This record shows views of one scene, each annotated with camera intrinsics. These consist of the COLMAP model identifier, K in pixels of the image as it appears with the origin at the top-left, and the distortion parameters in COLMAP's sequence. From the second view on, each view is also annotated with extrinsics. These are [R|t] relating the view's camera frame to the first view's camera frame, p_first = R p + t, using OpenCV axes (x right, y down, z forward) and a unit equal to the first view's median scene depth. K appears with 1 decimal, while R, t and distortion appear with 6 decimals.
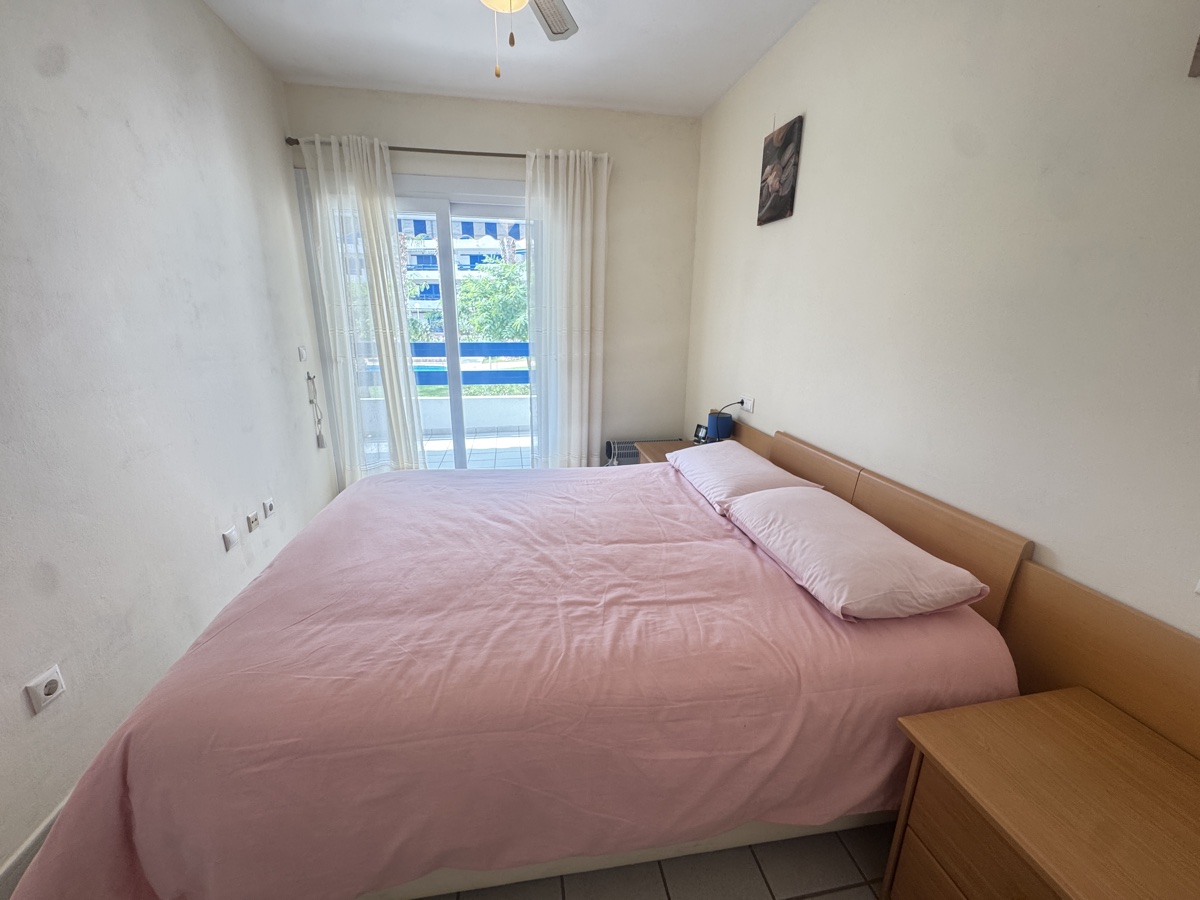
lens RADIAL K [[480.1, 0, 597.7], [0, 480.1, 446.5], [0, 0, 1]] dist [-0.005367, 0.000949]
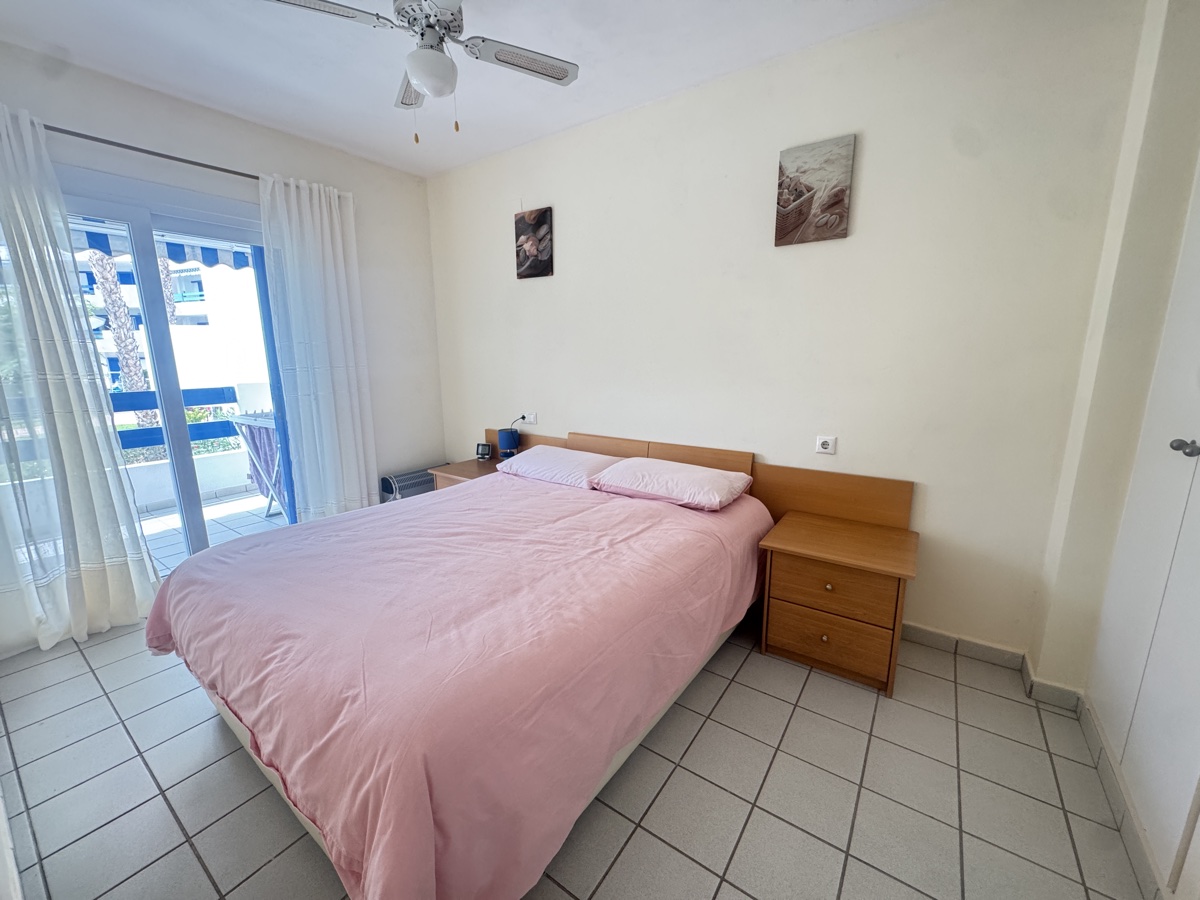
lens RADIAL K [[480.1, 0, 594.5], [0, 480.1, 447.6], [0, 0, 1]] dist [-0.005367, 0.000949]
pose [[0.718087, -0.151256, 0.679318, -0.513798], [0.200483, 0.979678, 0.006209, 0.015628], [-0.666451, 0.131733, 0.733818, -0.021079]]
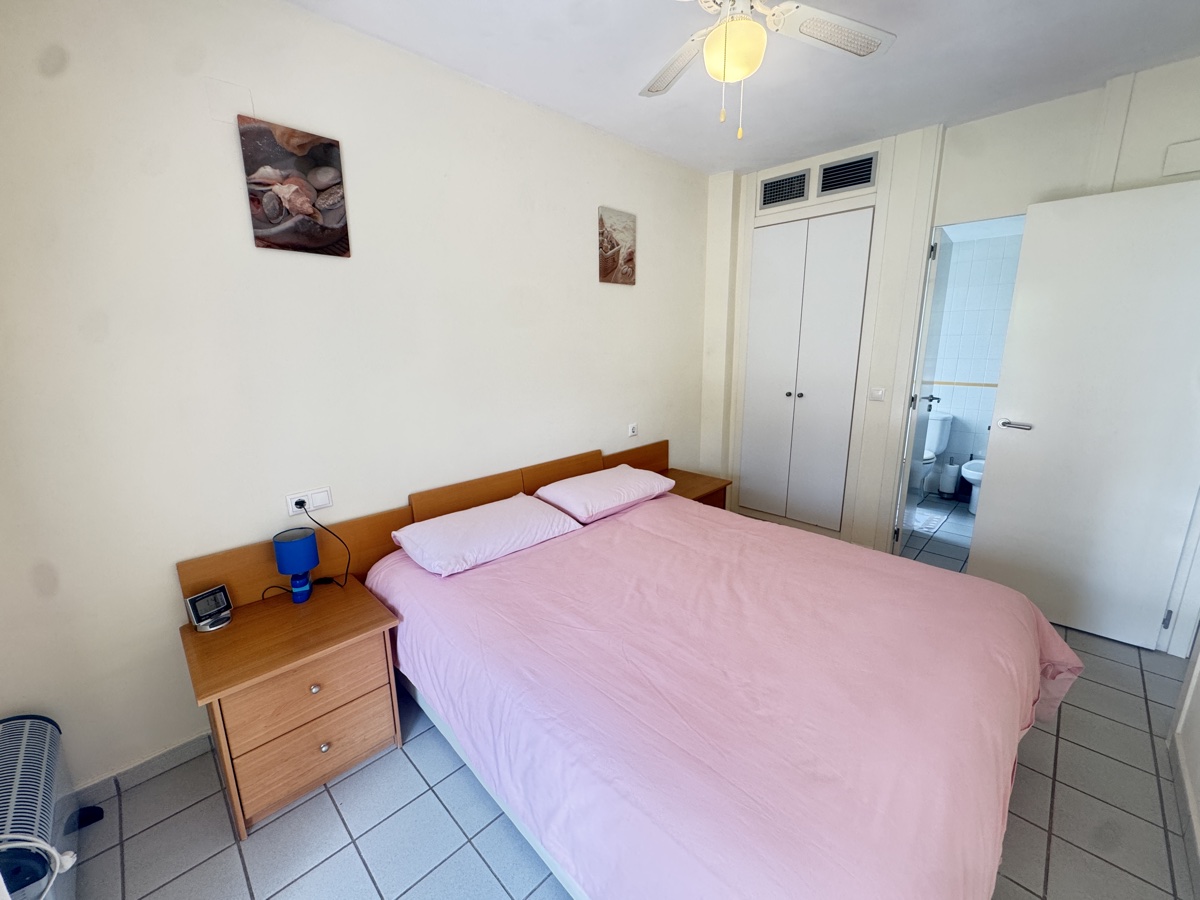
lens RADIAL K [[480.1, 0, 601.7], [0, 480.1, 448.8], [0, 0, 1]] dist [-0.005367, 0.000949]
pose [[-0.572358, -0.186881, 0.798425, -0.576505], [0.226007, 0.900019, 0.372675, -0.392116], [-0.788243, 0.393753, -0.472896, 1.177162]]
